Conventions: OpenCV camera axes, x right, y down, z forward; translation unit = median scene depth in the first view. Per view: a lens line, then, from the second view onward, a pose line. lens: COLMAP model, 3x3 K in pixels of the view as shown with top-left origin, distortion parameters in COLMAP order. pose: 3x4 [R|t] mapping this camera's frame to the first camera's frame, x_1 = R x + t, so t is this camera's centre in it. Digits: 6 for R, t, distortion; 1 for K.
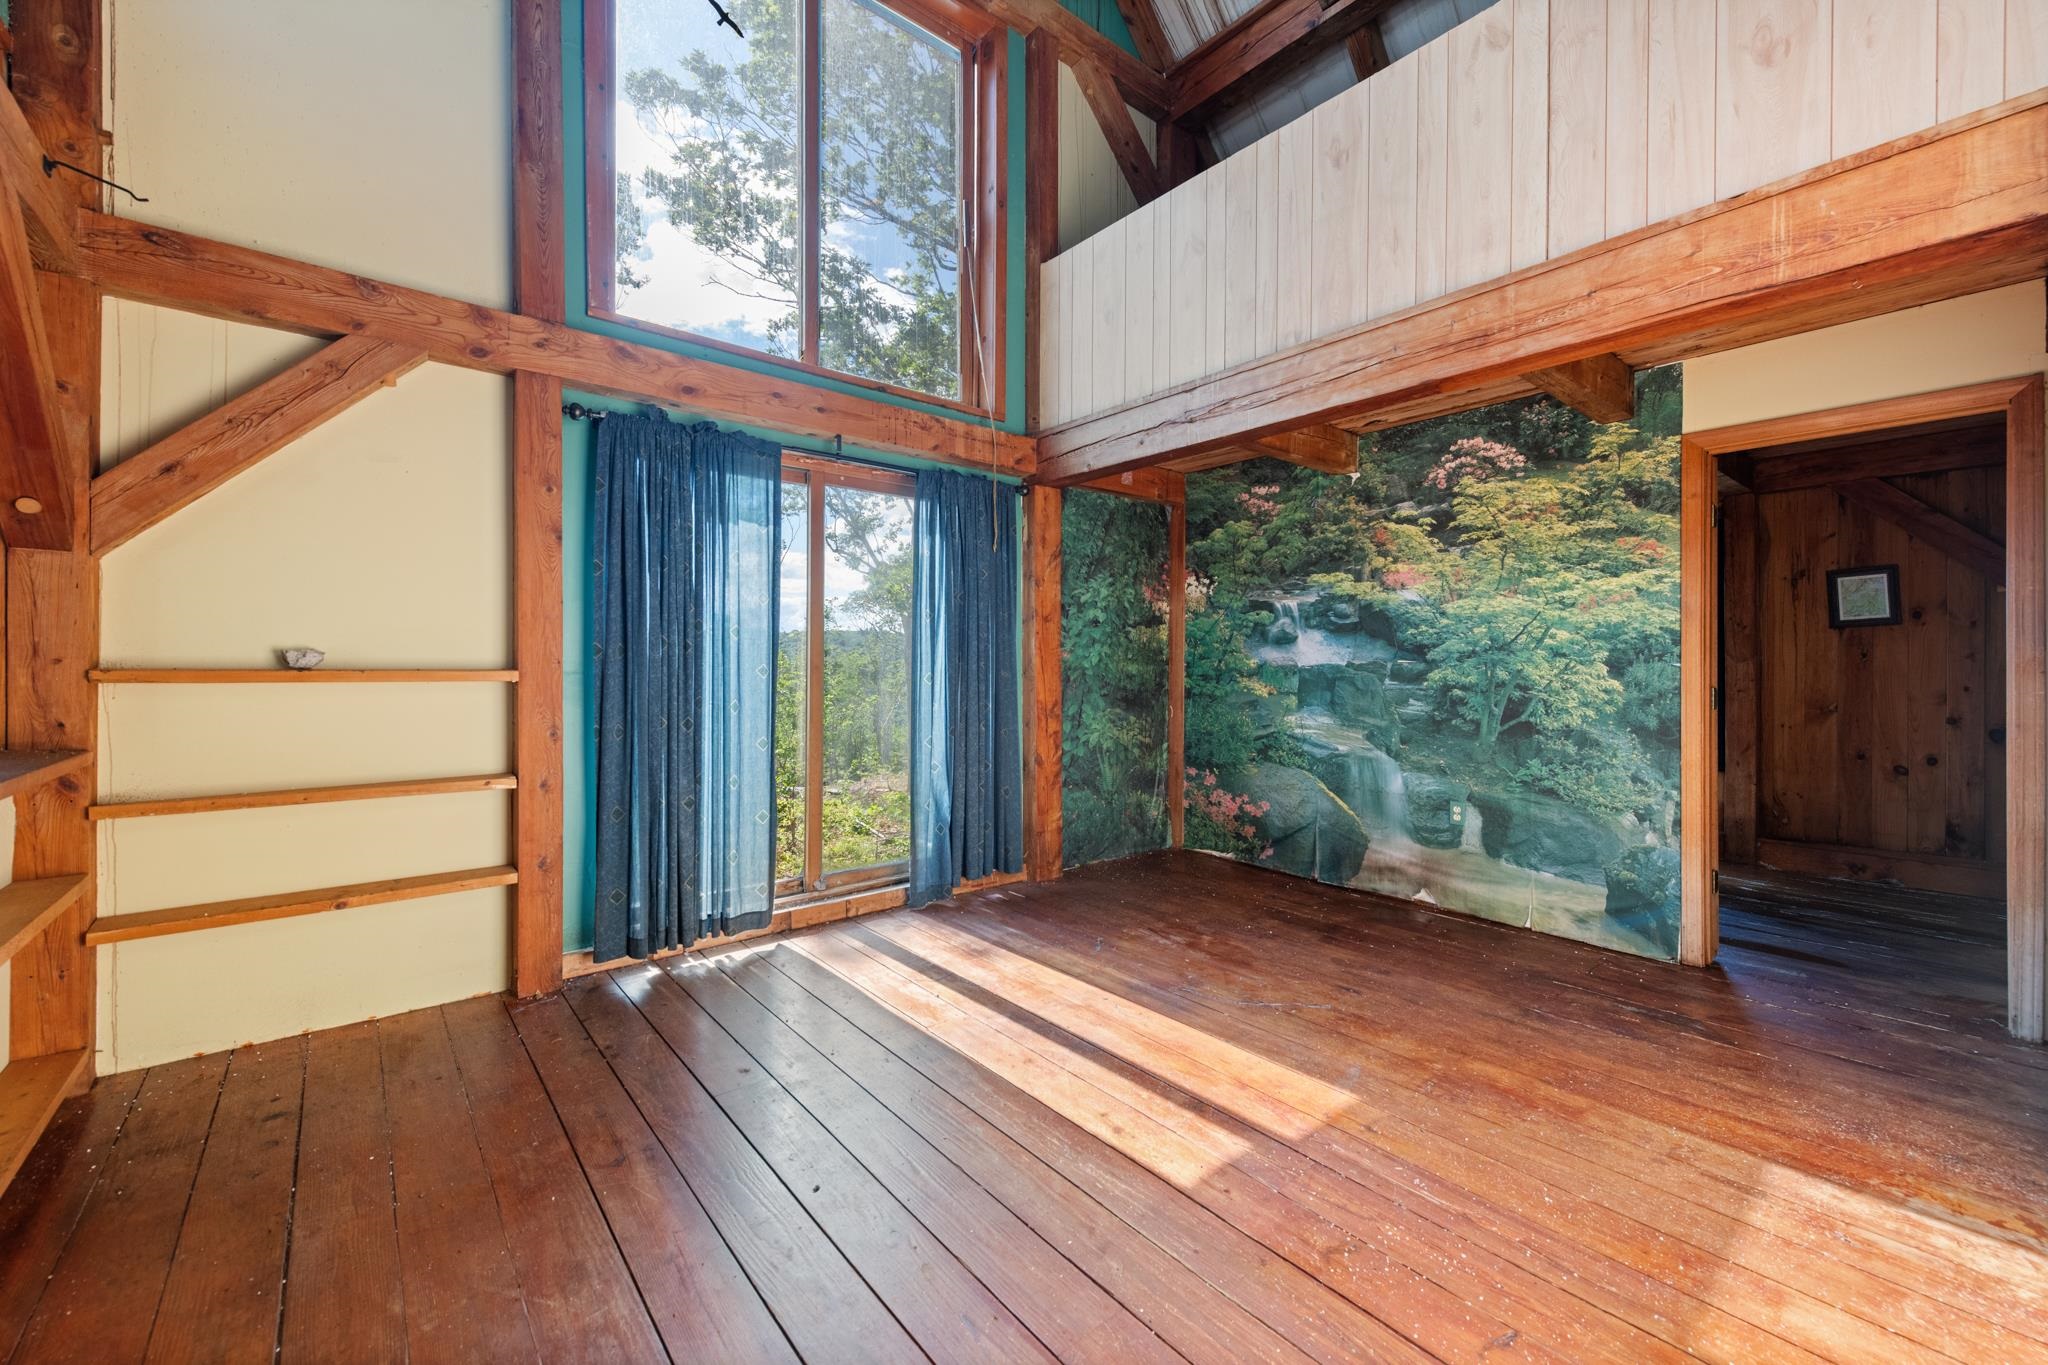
lens RADIAL K [[809.1, 0, 1028.1], [0, 809.1, 661.7], [0, 0, 1]] dist [0.018791, -0.004940]
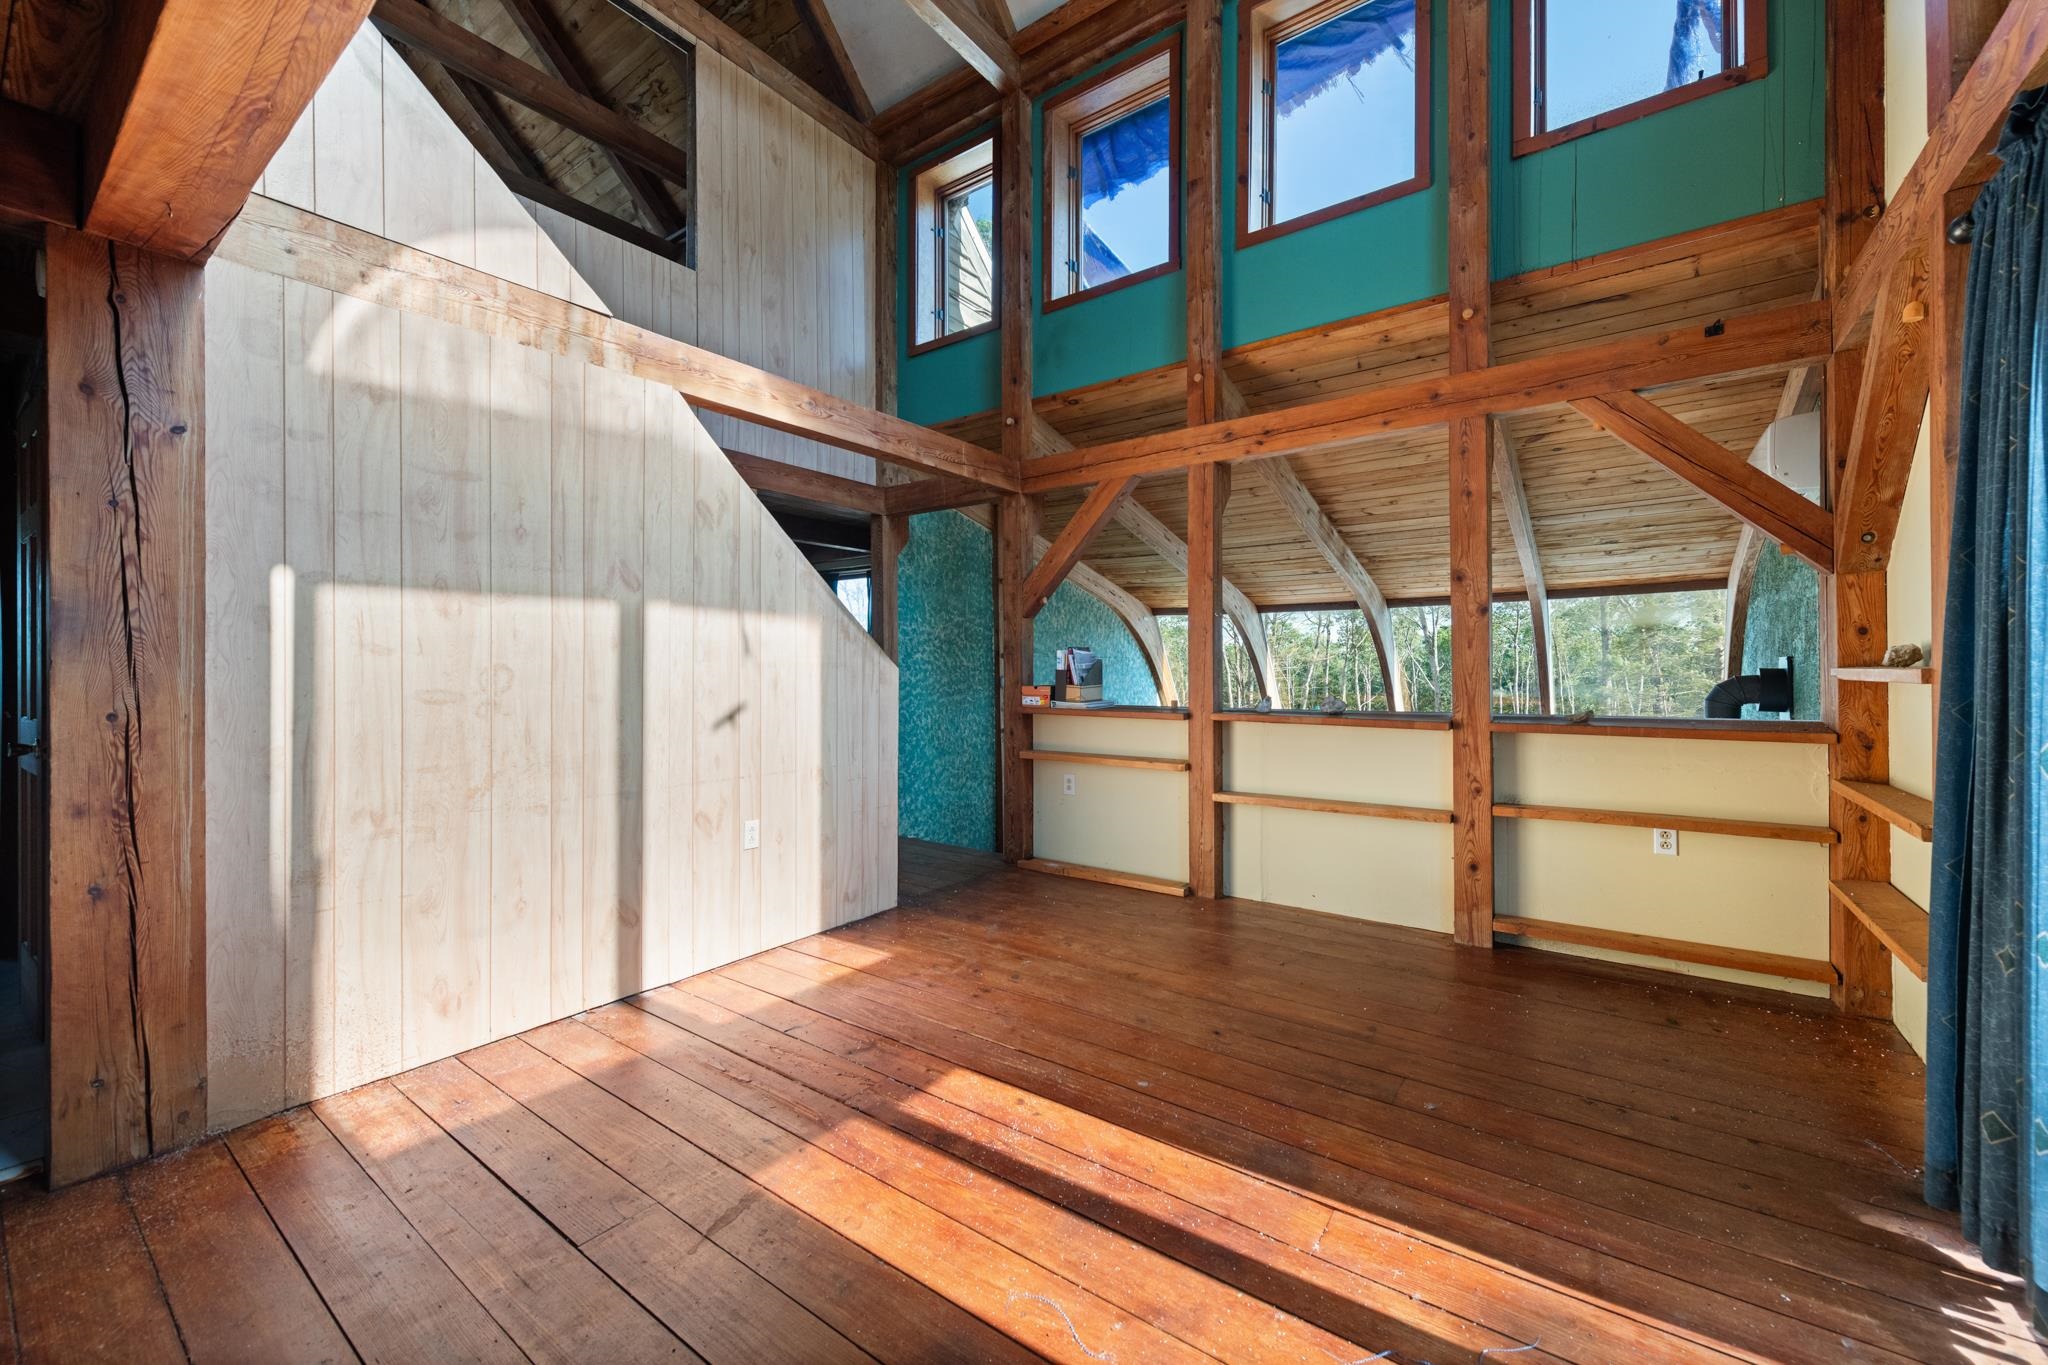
lens RADIAL K [[809.1, 0, 1019.9], [0, 809.1, 670.3], [0, 0, 1]] dist [0.018791, -0.004940]
pose [[-0.973869, -0.000036, -0.227112, 0.253050], [0.001748, 0.999969, -0.007658, 0.015788], [0.227106, -0.007855, -0.973838, 1.468523]]
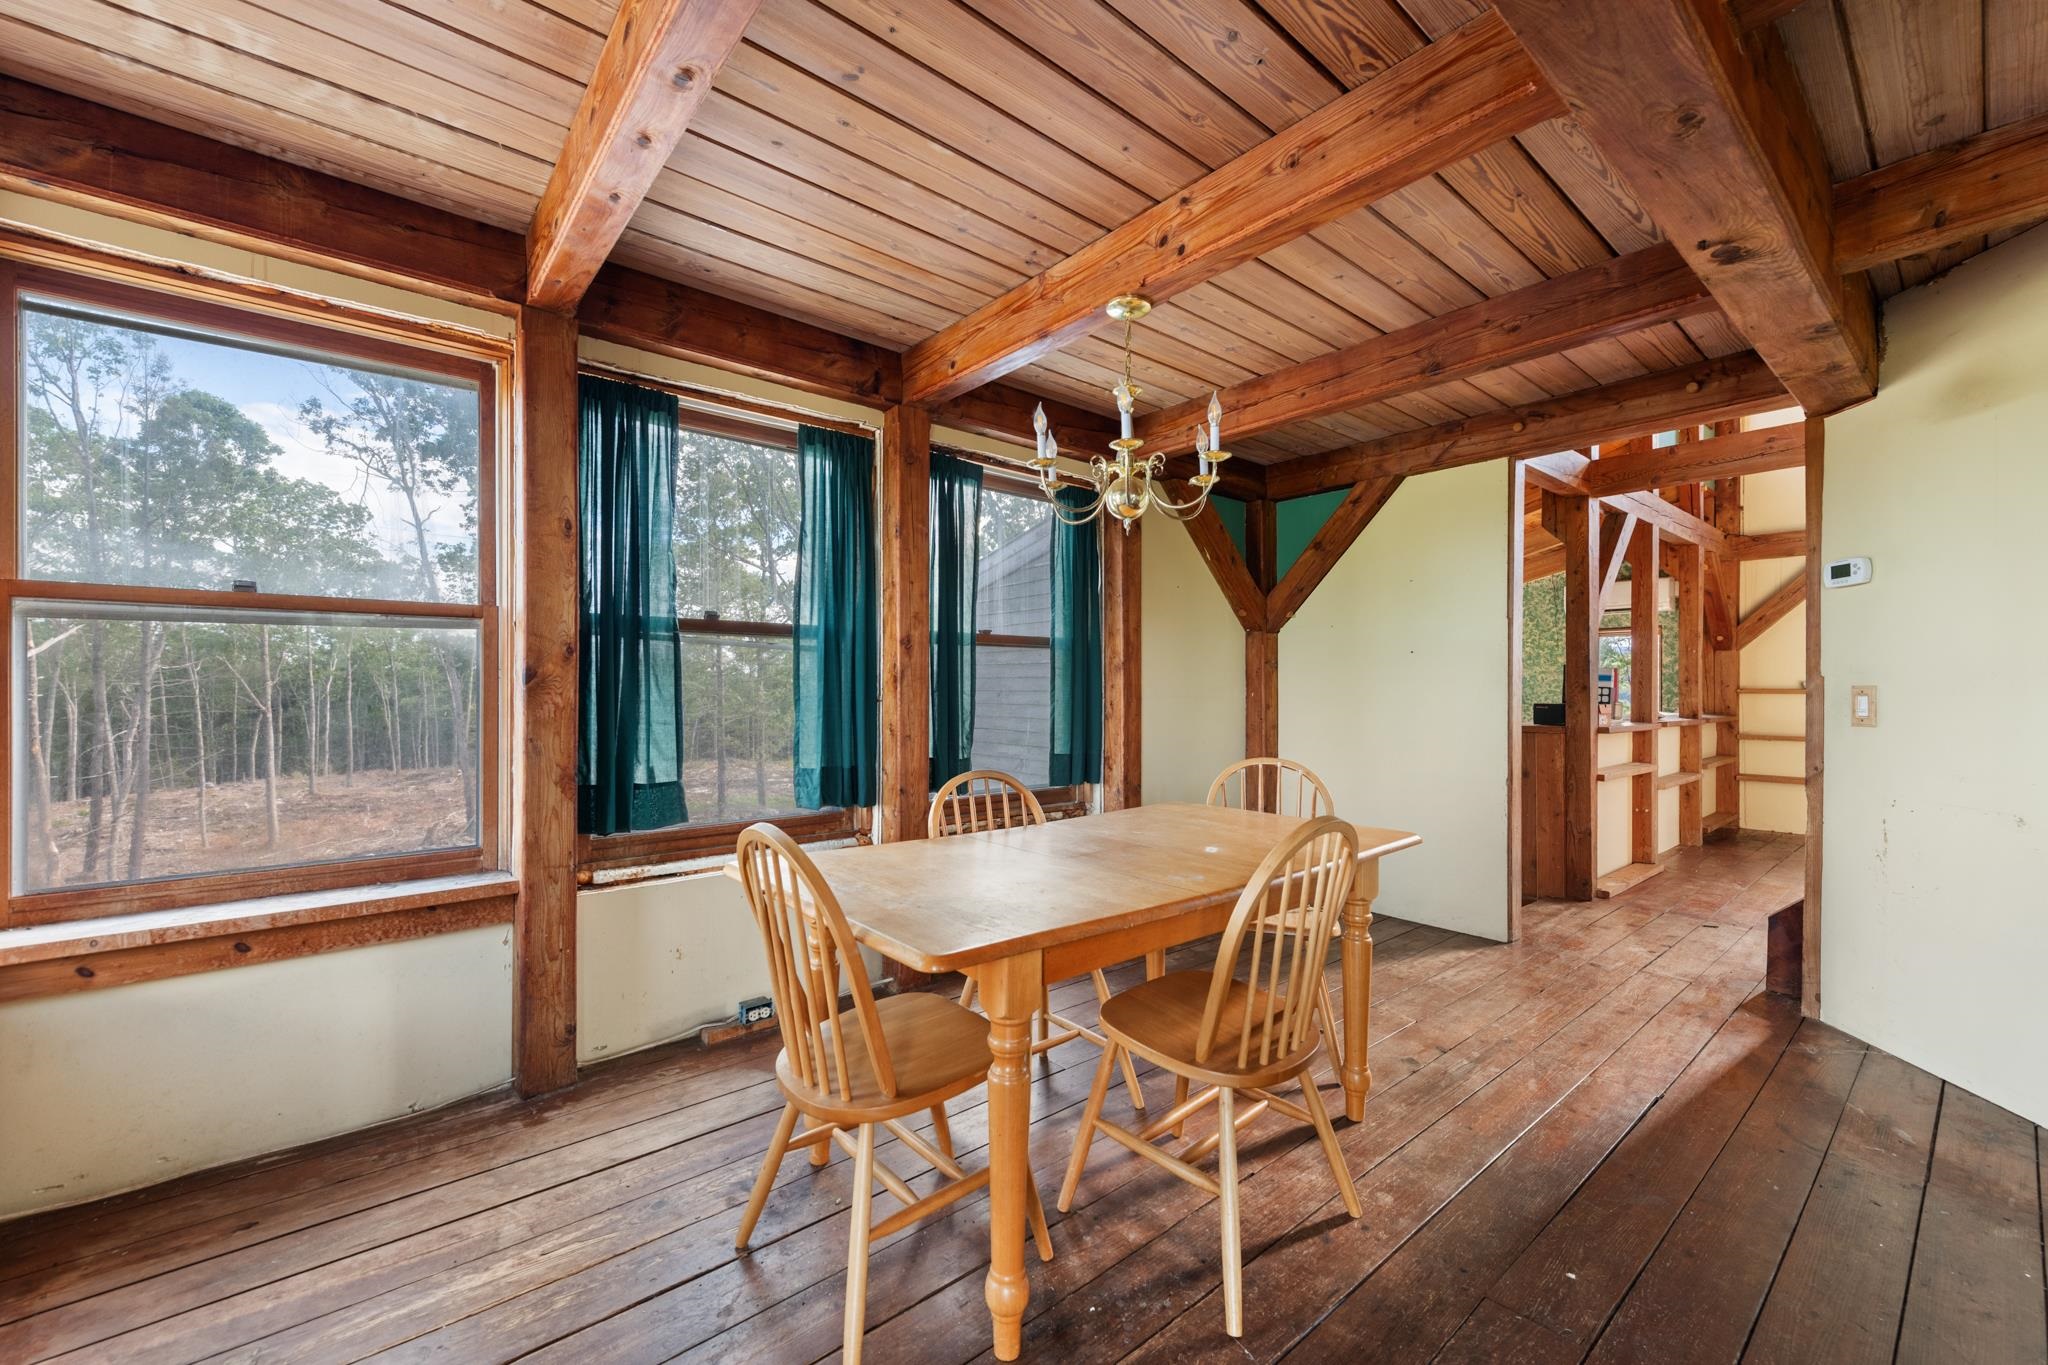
lens RADIAL K [[809.1, 0, 1053.8], [0, 809.1, 685.0], [0, 0, 1]] dist [0.018791, -0.004940]
pose [[0.012680, -0.003682, -0.999913, 1.435425], [0.003112, 0.999989, -0.003643, -0.000696], [0.999915, -0.003066, 0.012691, -1.213083]]
